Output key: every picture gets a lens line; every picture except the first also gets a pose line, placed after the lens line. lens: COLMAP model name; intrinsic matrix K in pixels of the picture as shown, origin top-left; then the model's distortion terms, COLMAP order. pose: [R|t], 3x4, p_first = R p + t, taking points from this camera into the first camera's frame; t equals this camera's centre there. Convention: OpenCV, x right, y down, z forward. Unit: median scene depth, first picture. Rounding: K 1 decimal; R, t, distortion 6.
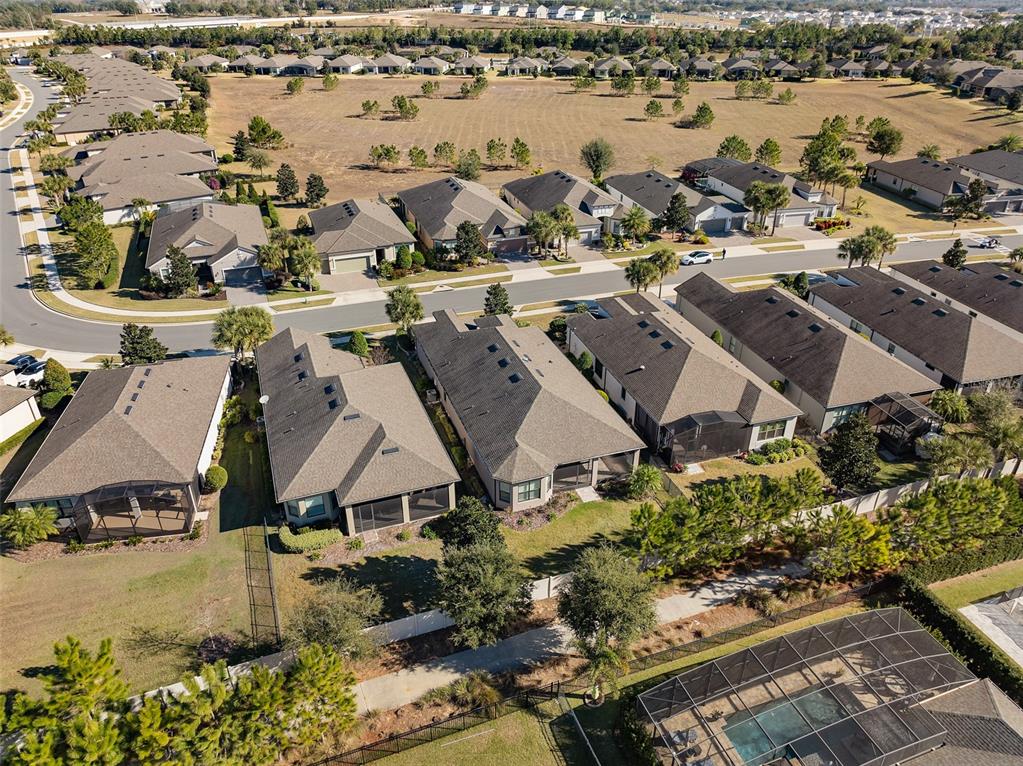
lens RADIAL K [[745.0, 0, 511.5], [0, 745.0, 383.0], [0, 0, 1]] dist [-0.038706, 0.000831]
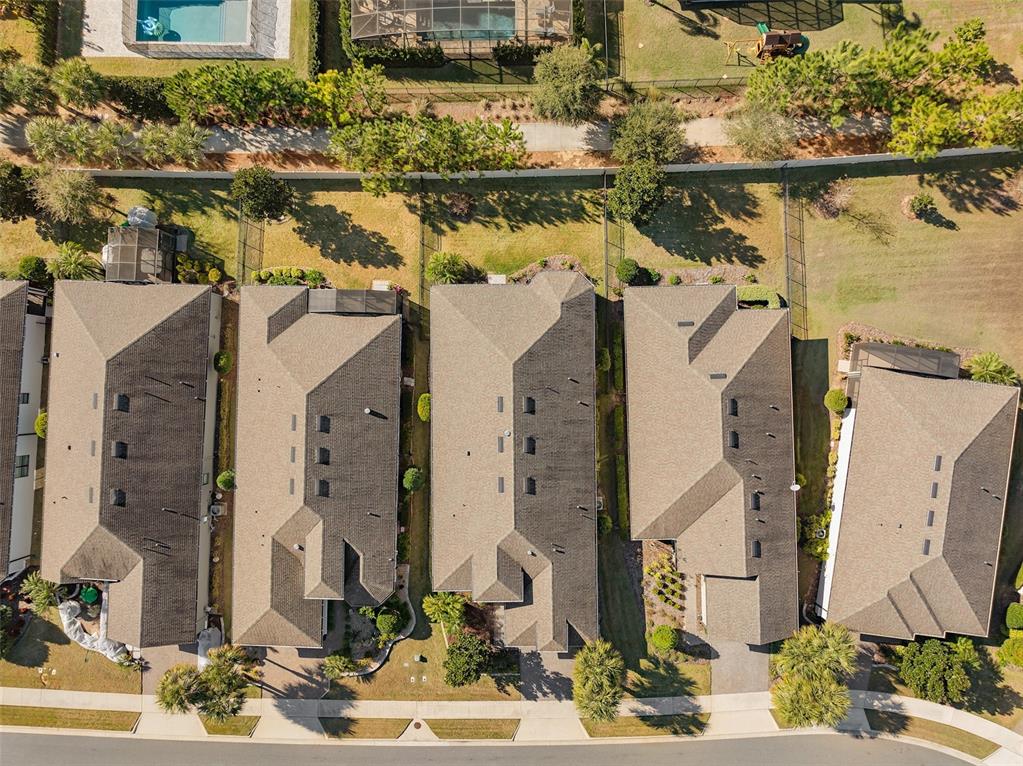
lens RADIAL K [[745.0, 0, 511.5], [0, 745.0, 383.0], [0, 0, 1]] dist [-0.038706, 0.000831]
pose [[-0.946398, -0.322661, 0.014844, 0.025944], [0.162788, -0.436772, 0.884720, -0.929807], [-0.278981, 0.839714, 0.465886, 0.679713]]
